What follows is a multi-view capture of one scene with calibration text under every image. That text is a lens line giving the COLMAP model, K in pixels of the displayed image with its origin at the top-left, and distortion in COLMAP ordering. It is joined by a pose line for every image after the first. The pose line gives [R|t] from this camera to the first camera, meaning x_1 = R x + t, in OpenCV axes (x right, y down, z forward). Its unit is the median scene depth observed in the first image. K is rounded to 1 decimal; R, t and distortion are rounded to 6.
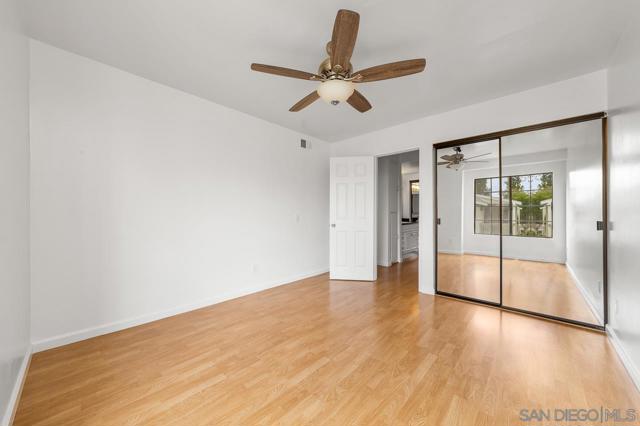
lens RADIAL K [[224.0, 0, 320.4], [0, 224.0, 214.5], [0, 0, 1]] dist [-0.001914, -0.000055]
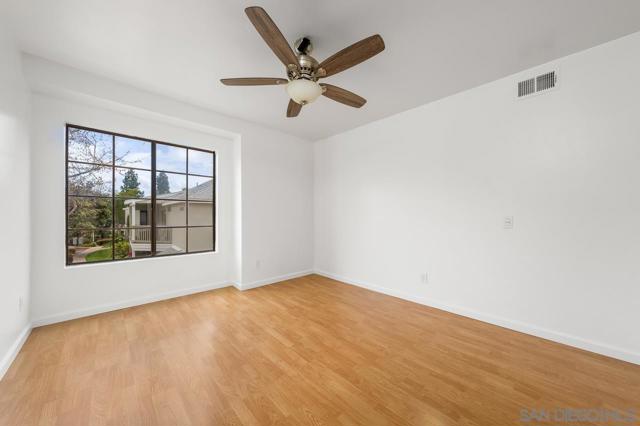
lens RADIAL K [[222.9, 0, 320.5], [0, 222.9, 212.0], [0, 0, 1]] dist [-0.001345, 0.000209]
pose [[-0.040699, -0.016652, -0.999033, 1.057672], [-0.006433, 0.999845, -0.016404, 0.006751], [0.999151, 0.005760, -0.040799, 1.115726]]
